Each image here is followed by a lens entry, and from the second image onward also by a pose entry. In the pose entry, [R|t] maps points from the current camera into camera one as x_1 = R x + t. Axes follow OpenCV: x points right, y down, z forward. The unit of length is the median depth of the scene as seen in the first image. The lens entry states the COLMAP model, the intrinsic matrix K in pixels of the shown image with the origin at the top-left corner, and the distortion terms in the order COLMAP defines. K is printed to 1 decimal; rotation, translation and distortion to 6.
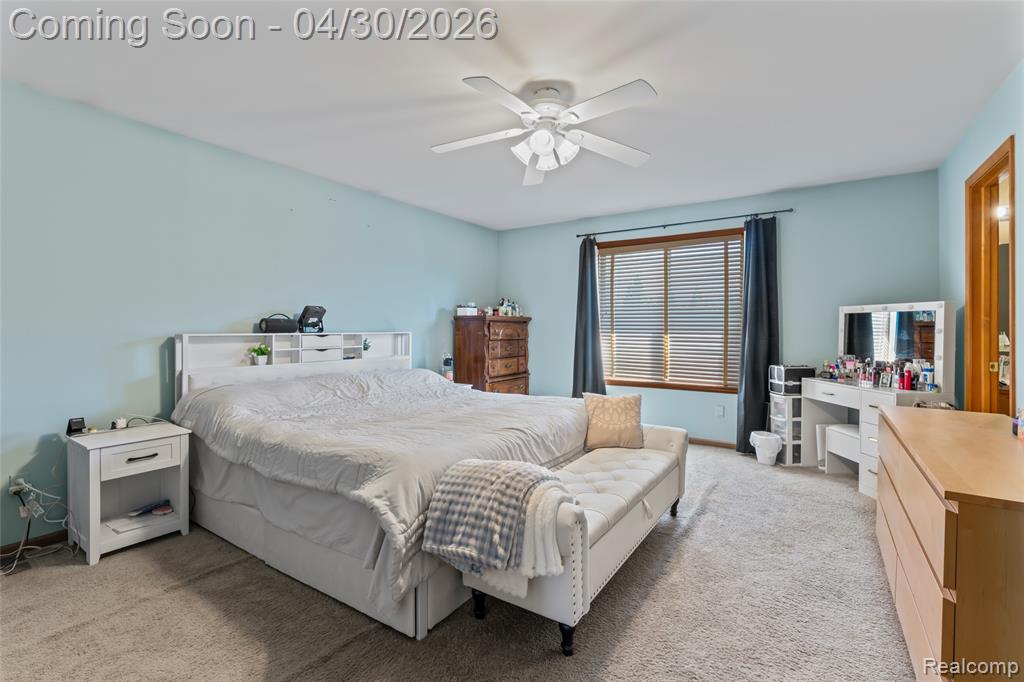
lens RADIAL K [[464.9, 0, 509.4], [0, 464.9, 322.9], [0, 0, 1]] dist [-0.000471, -0.000503]
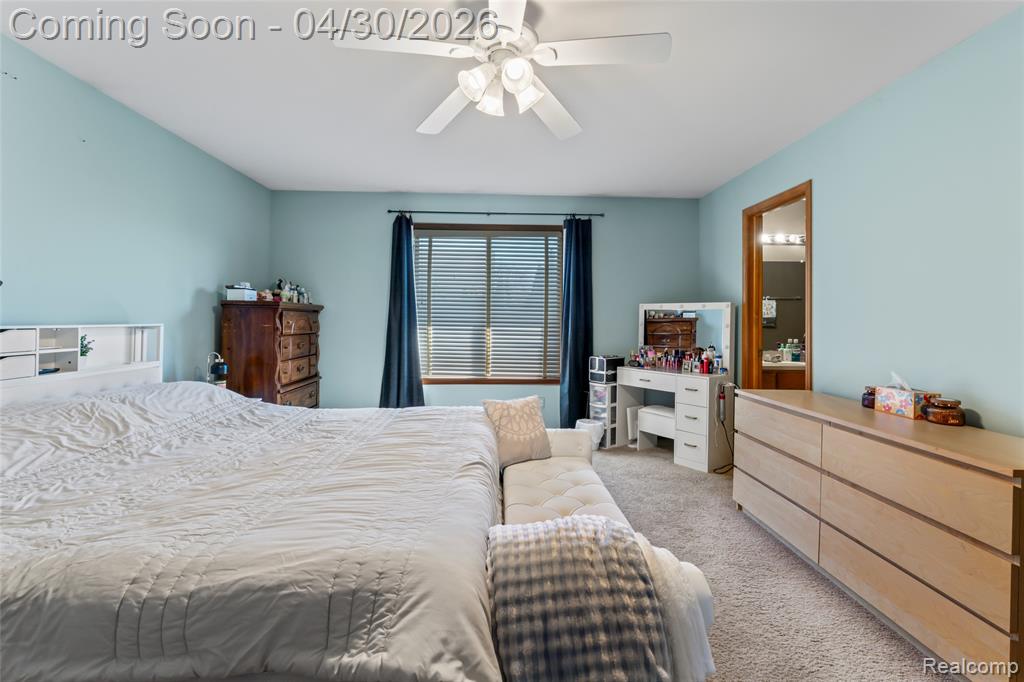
lens RADIAL K [[467.9, 0, 510.3], [0, 467.9, 312.2], [0, 0, 1]] dist [0.000101, -0.000304]
pose [[0.813970, 0.018537, 0.580611, -0.214419], [-0.016835, 0.999824, -0.008321, 0.000955], [-0.580663, -0.003002, 0.814139, 0.224201]]
